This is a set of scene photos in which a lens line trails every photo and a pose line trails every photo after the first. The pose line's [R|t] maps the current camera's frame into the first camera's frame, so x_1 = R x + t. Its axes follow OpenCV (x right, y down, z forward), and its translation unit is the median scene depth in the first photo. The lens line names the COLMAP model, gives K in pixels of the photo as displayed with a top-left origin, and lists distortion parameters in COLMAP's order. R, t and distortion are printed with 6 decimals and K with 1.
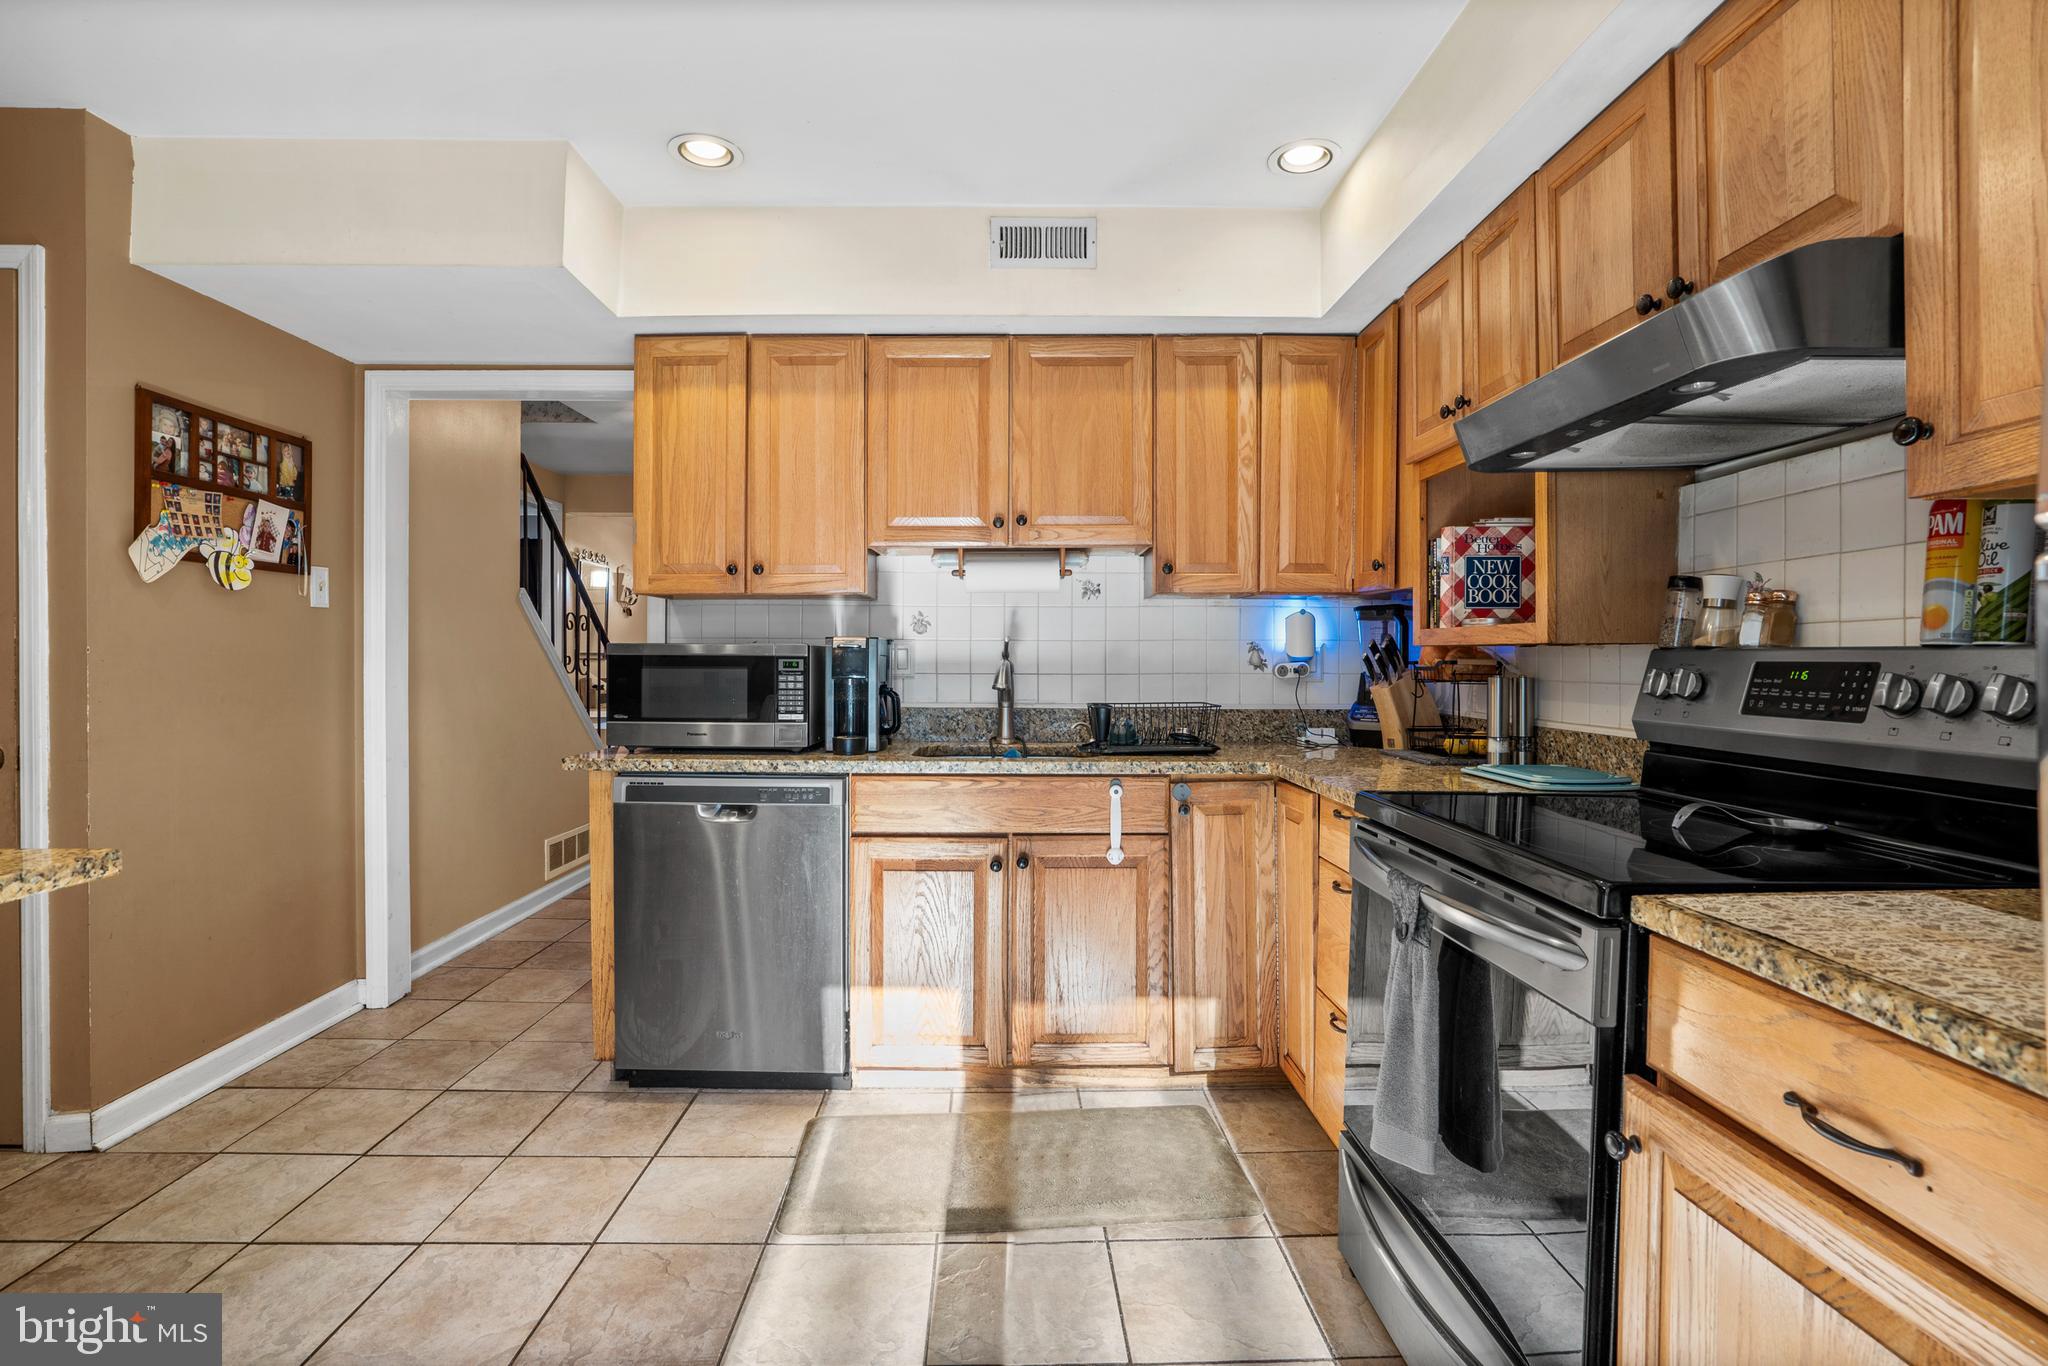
lens RADIAL K [[972.5, 0, 1027.9], [0, 972.5, 669.8], [0, 0, 1]] dist [-0.032569, 0.018161]
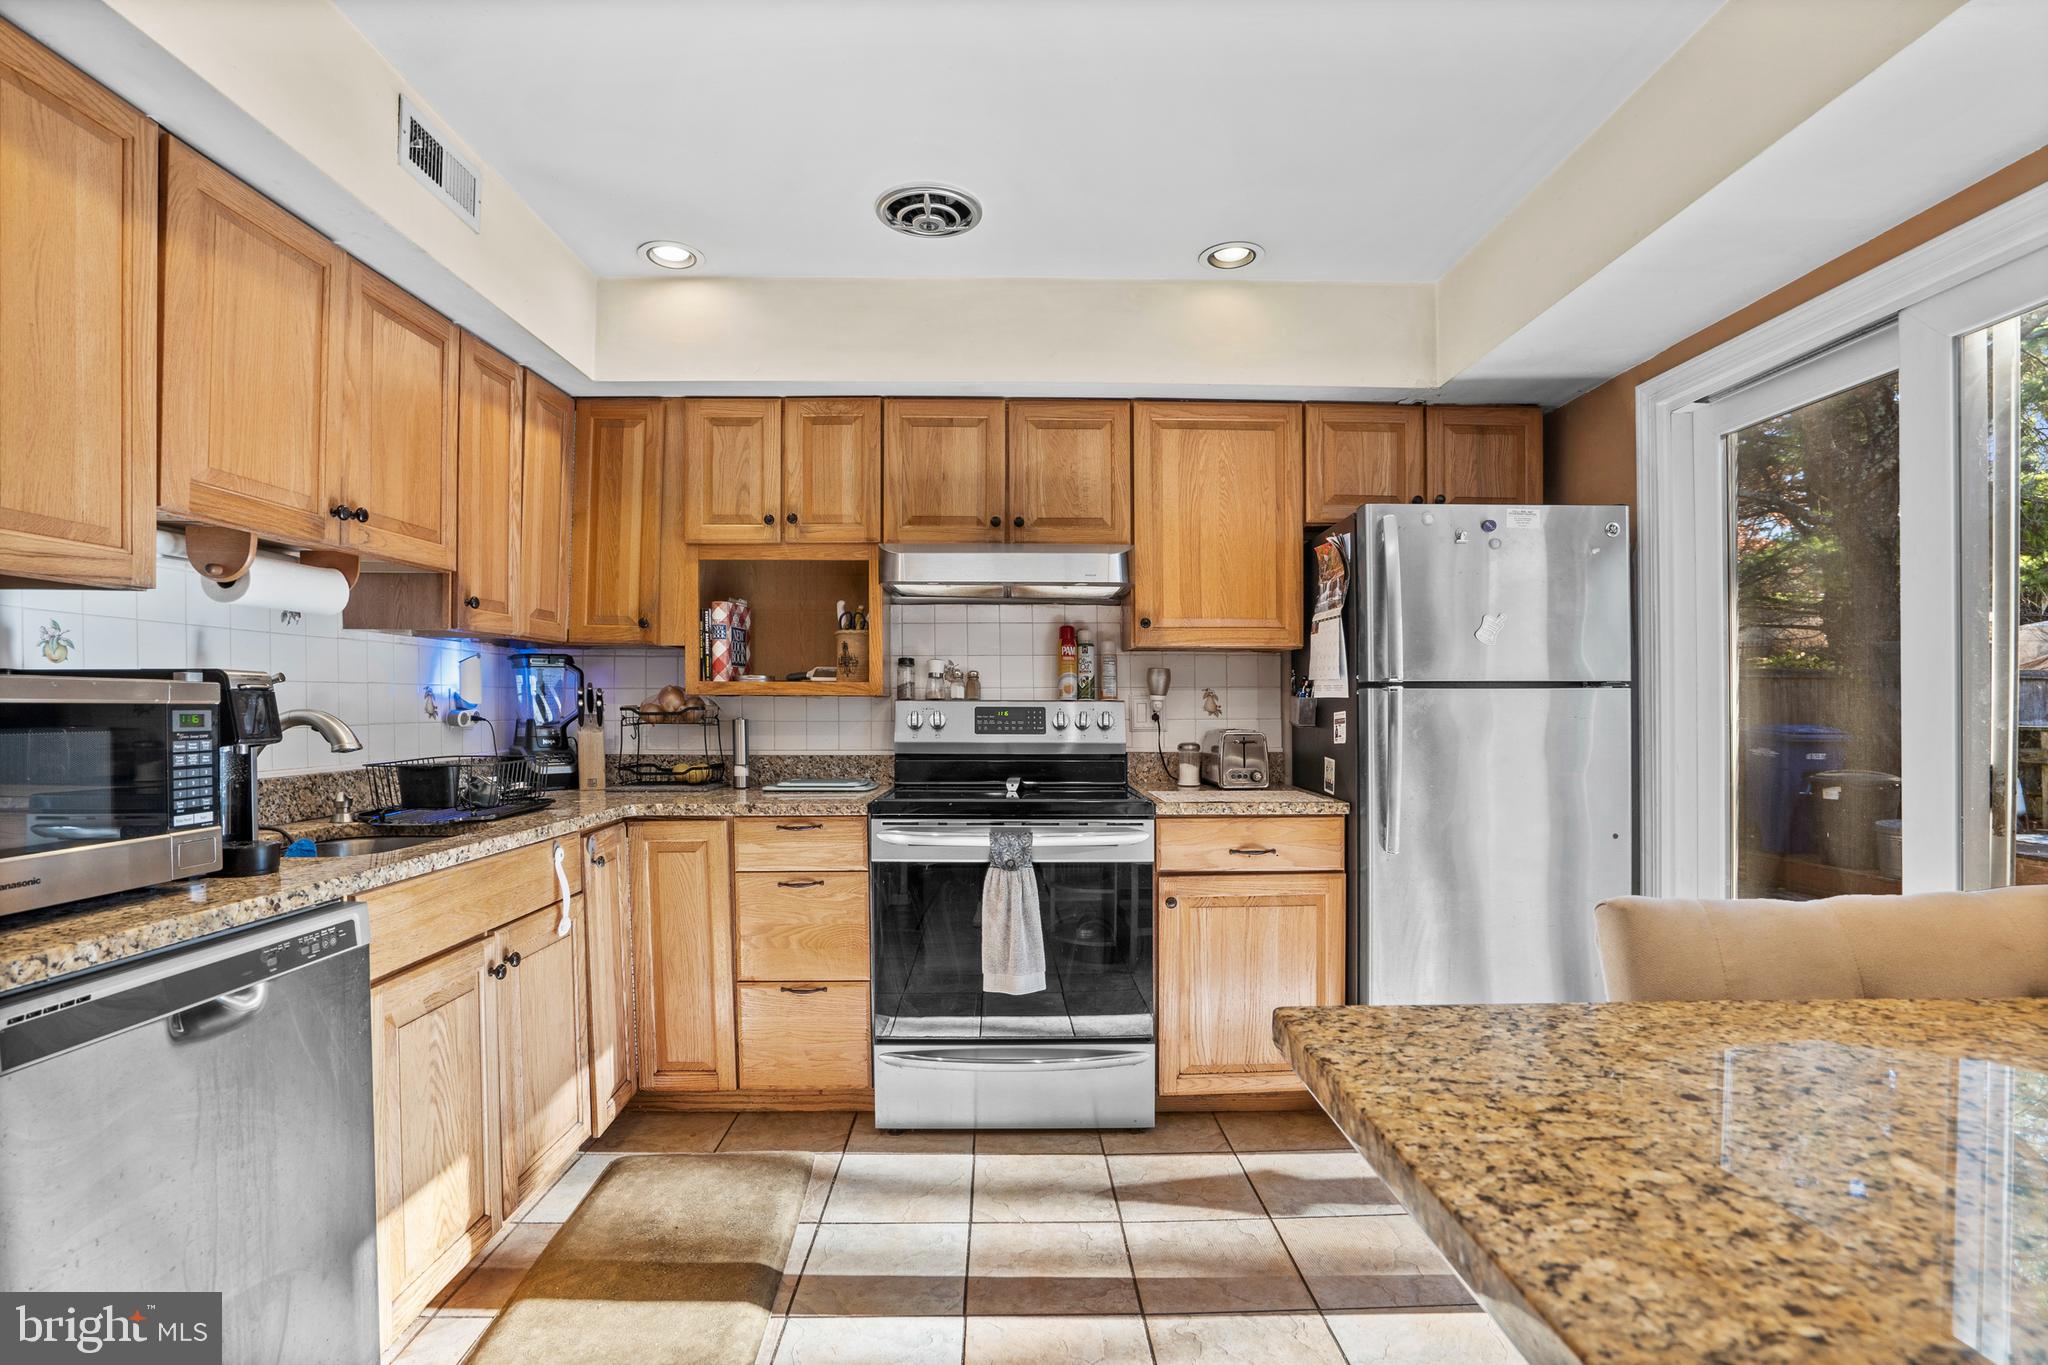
lens RADIAL K [[972.5, 0, 998.1], [0, 972.5, 710.0], [0, 0, 1]] dist [-0.032569, 0.018161]
pose [[0.026830, -0.008314, 0.999605, -0.772431], [0.010241, 0.999915, 0.008042, -0.010900], [-0.999588, 0.010021, 0.026913, 0.559472]]
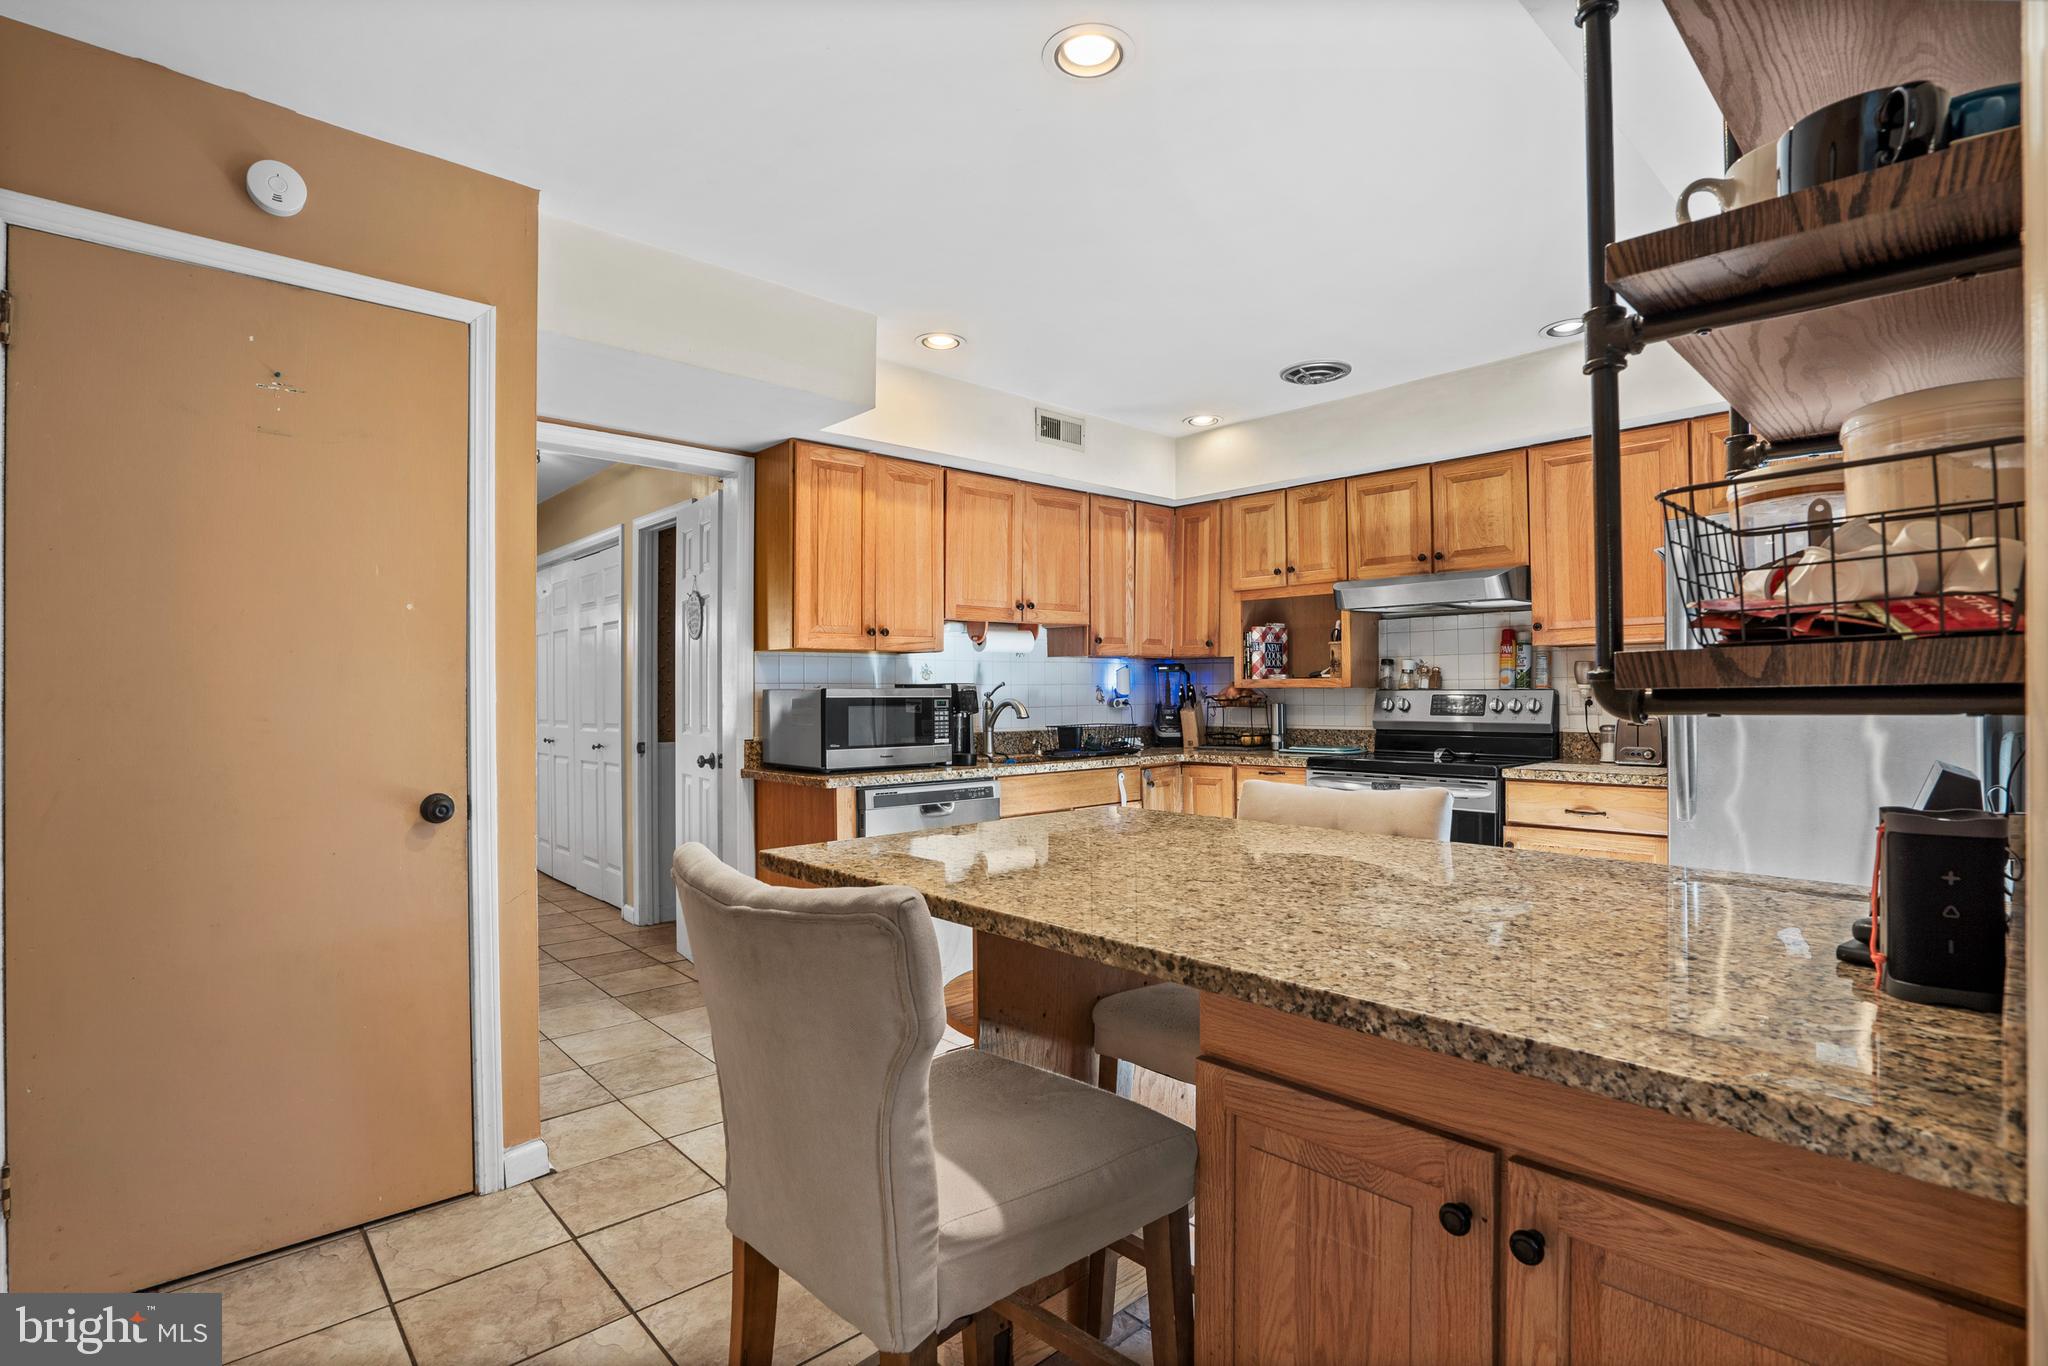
lens RADIAL K [[972.5, 0, 1060.0], [0, 972.5, 698.5], [0, 0, 1]] dist [-0.032569, 0.018161]
pose [[0.731020, -0.012577, 0.682240, -1.097730], [0.017295, 0.999850, -0.000099, -0.009721], [-0.682137, 0.011872, 0.731128, -0.141542]]
